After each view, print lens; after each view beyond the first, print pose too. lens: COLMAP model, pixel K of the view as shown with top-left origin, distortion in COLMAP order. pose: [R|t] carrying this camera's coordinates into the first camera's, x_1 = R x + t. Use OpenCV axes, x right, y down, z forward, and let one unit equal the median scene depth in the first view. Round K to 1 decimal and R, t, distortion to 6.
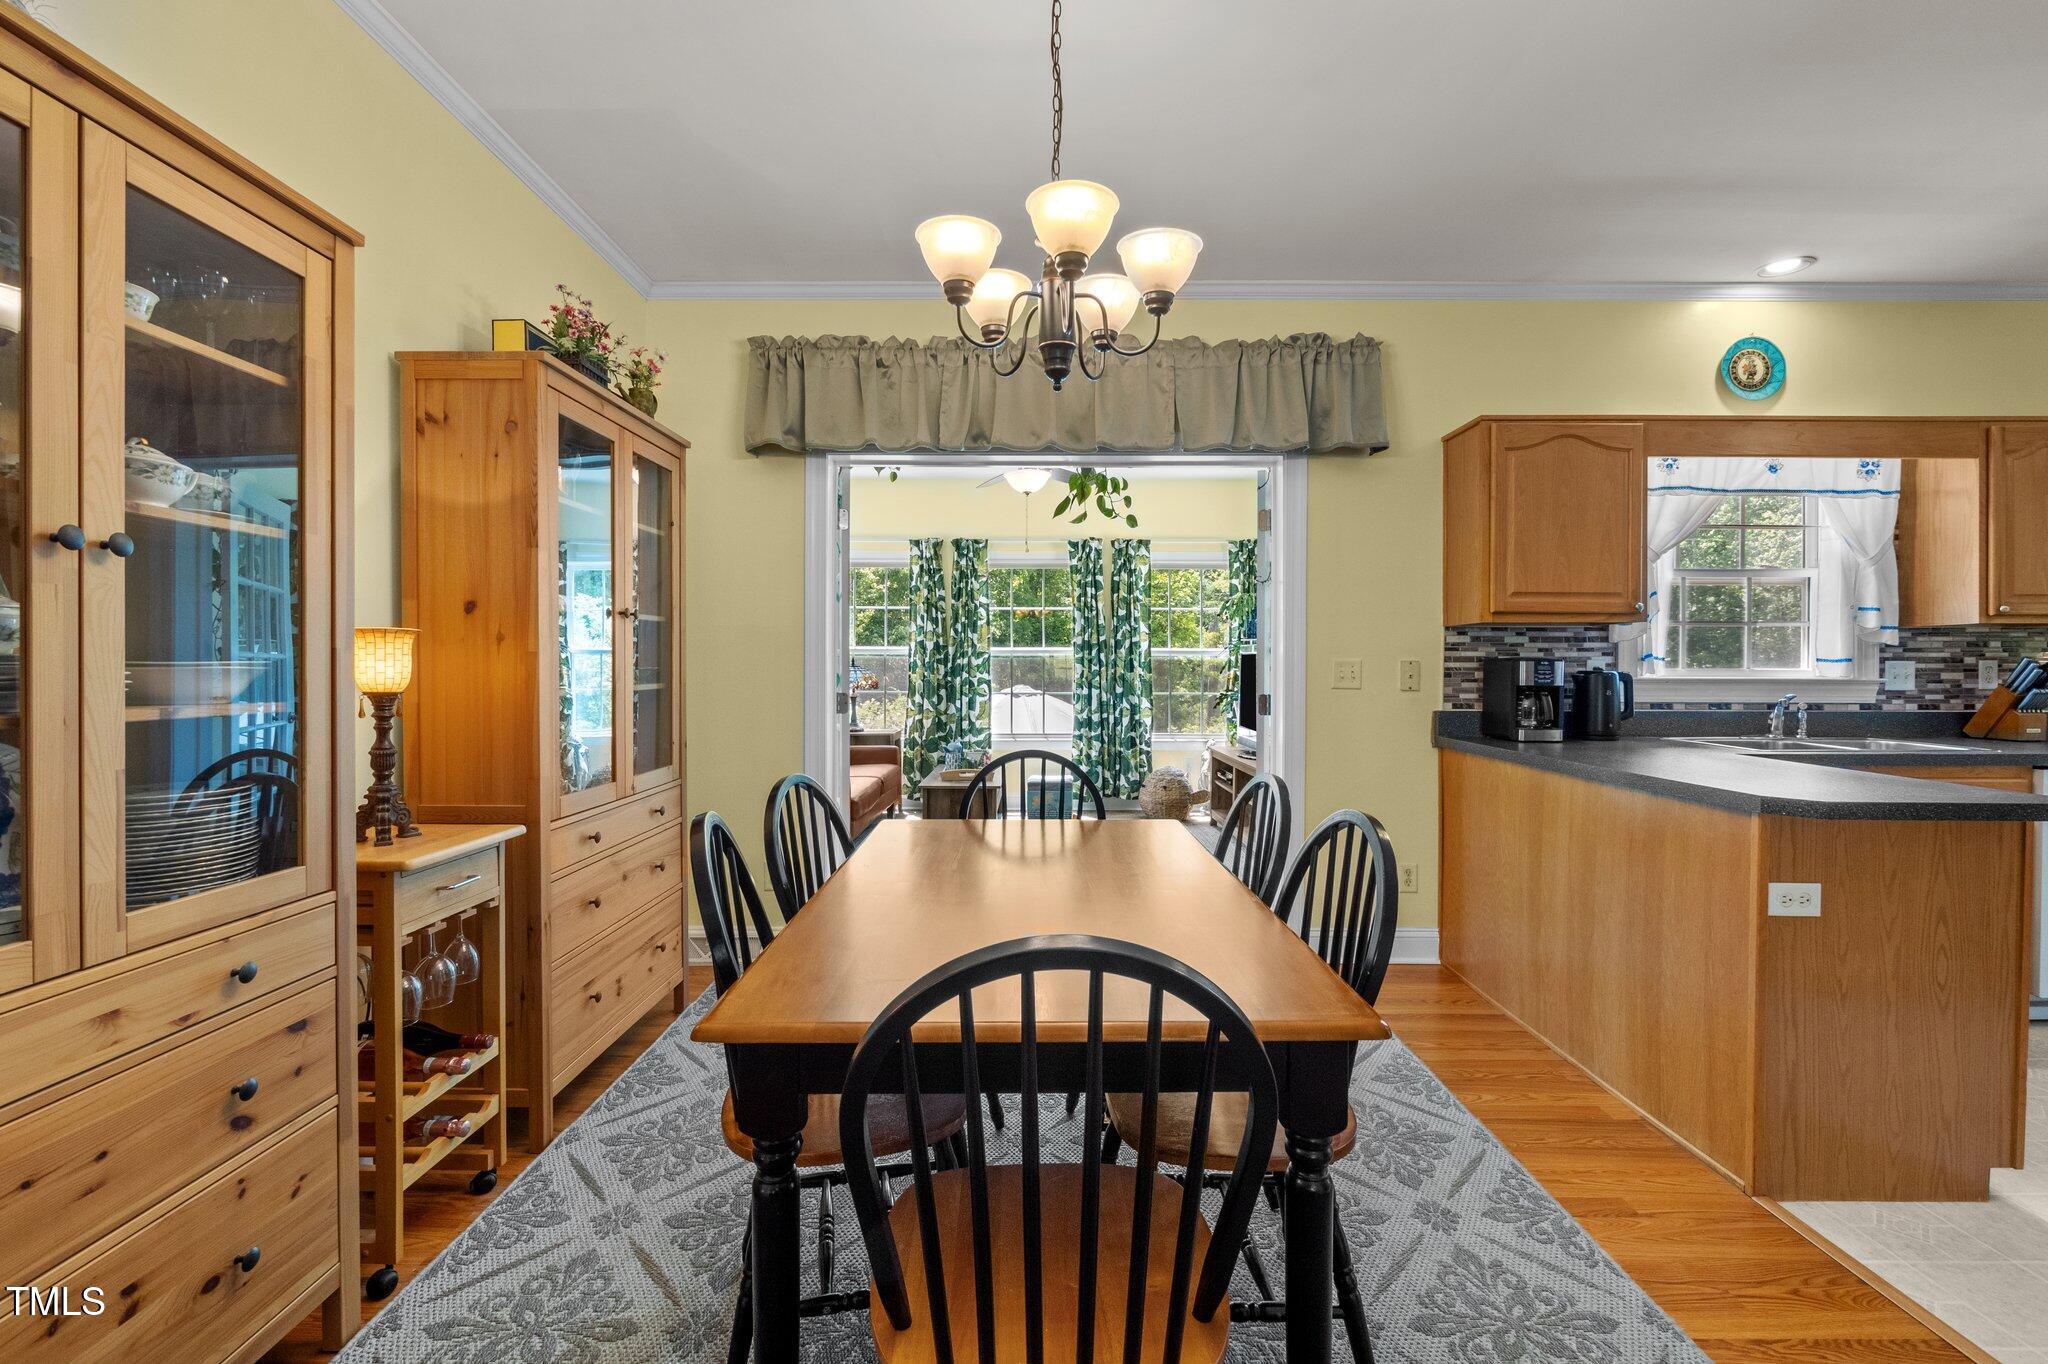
lens RADIAL K [[860.3, 0, 1025.0], [0, 860.3, 676.8], [0, 0, 1]] dist [-0.009297, 0.000333]
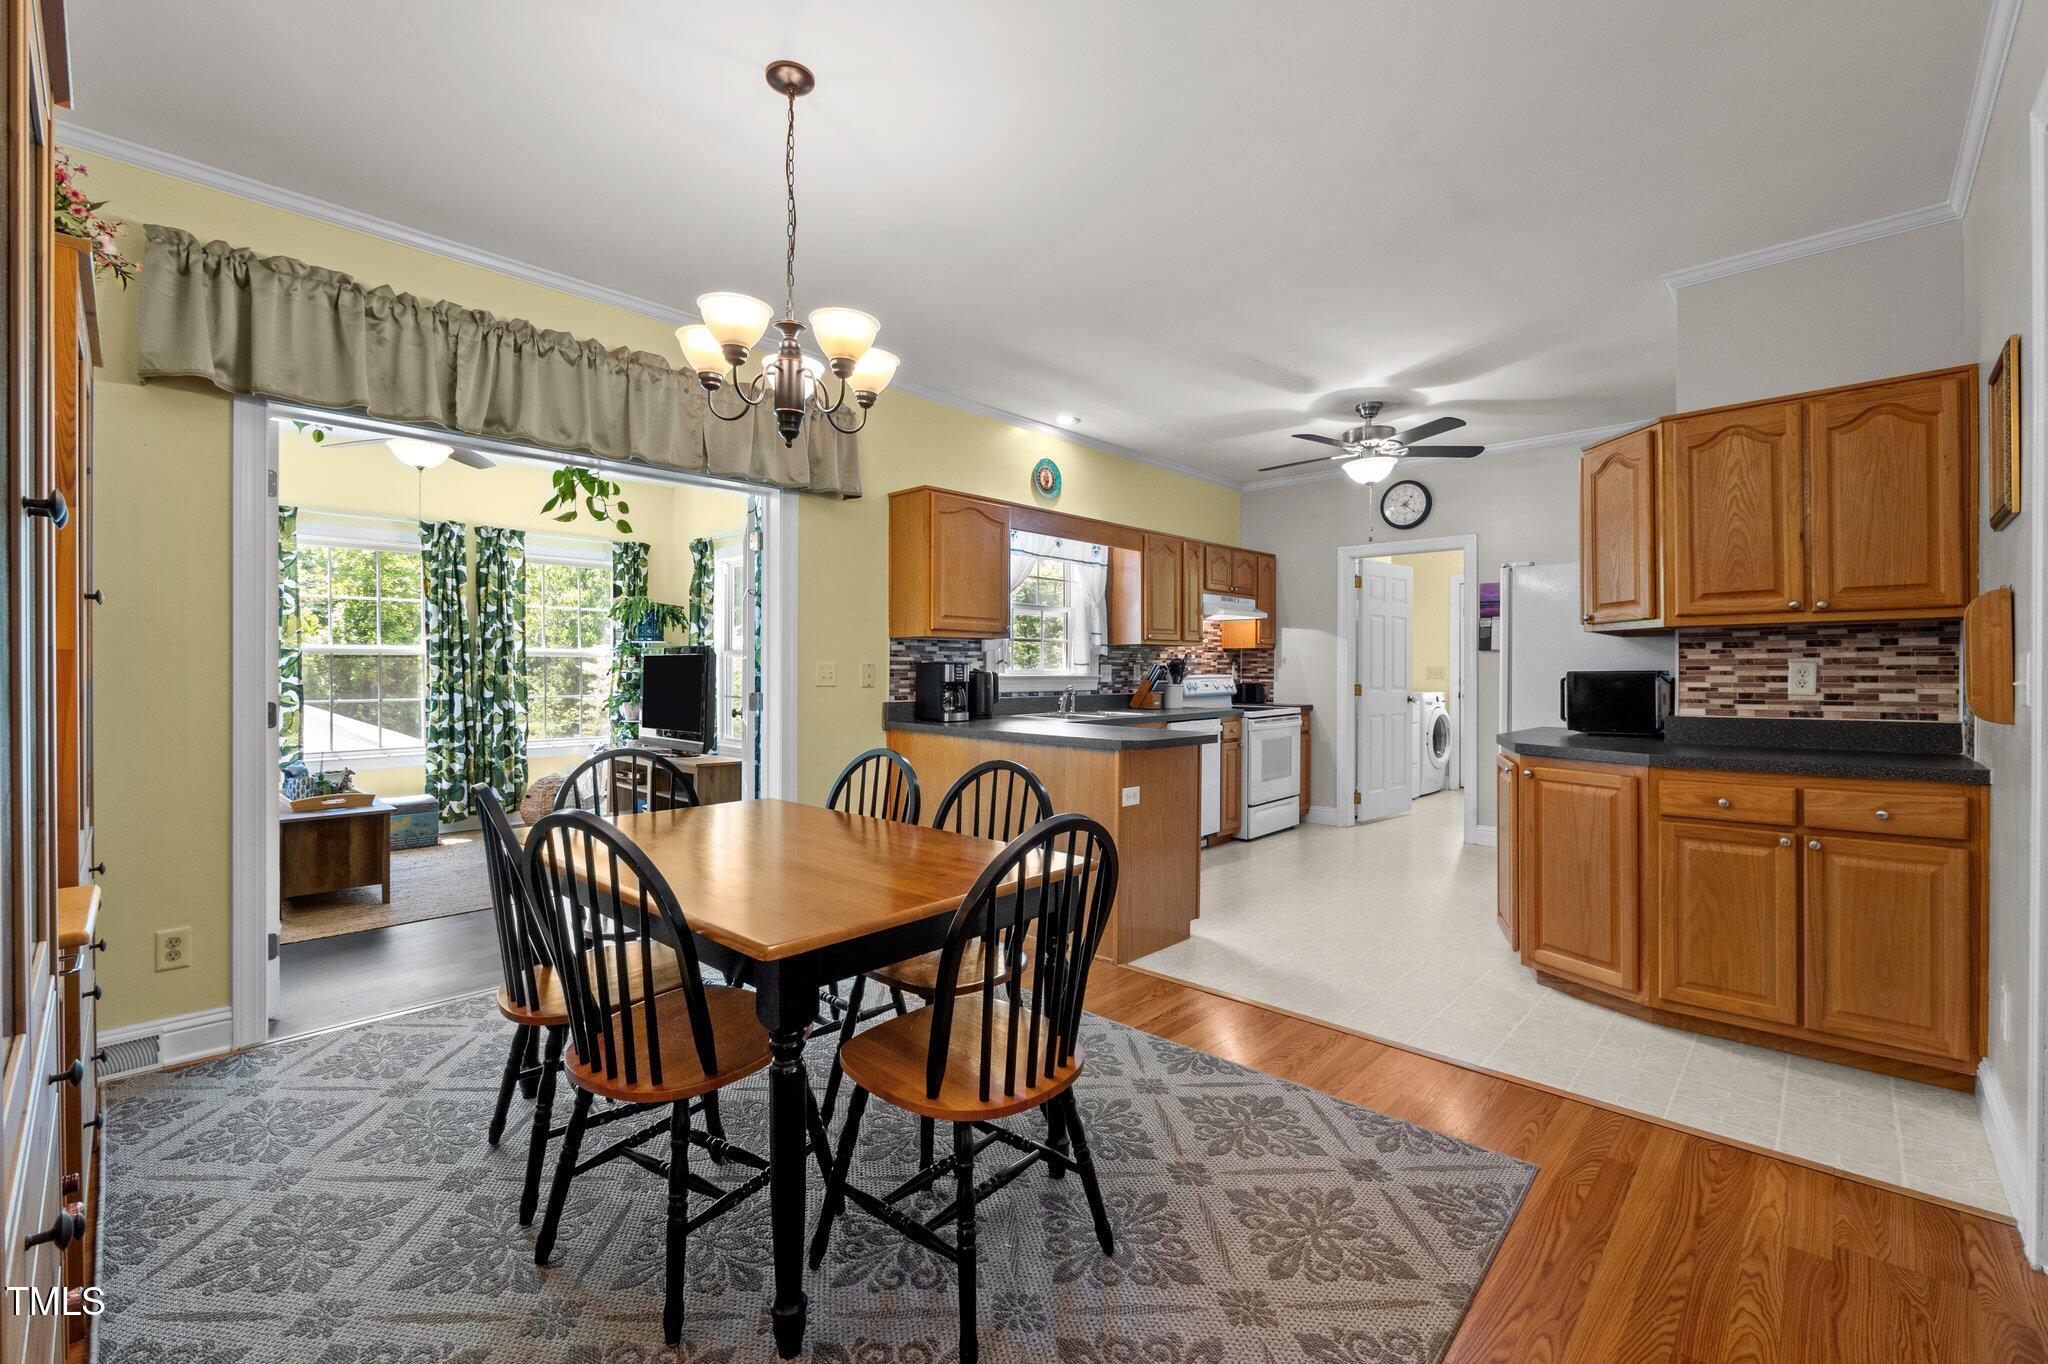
lens RADIAL K [[859.9, 0, 1024.0], [0, 859.9, 682.0], [0, 0, 1]] dist [-0.002172, 0.000050]
pose [[0.683850, -0.012360, 0.729518, -0.334712], [0.008927, 0.999923, 0.008573, -0.000503], [-0.729568, 0.000650, 0.683908, -0.052163]]
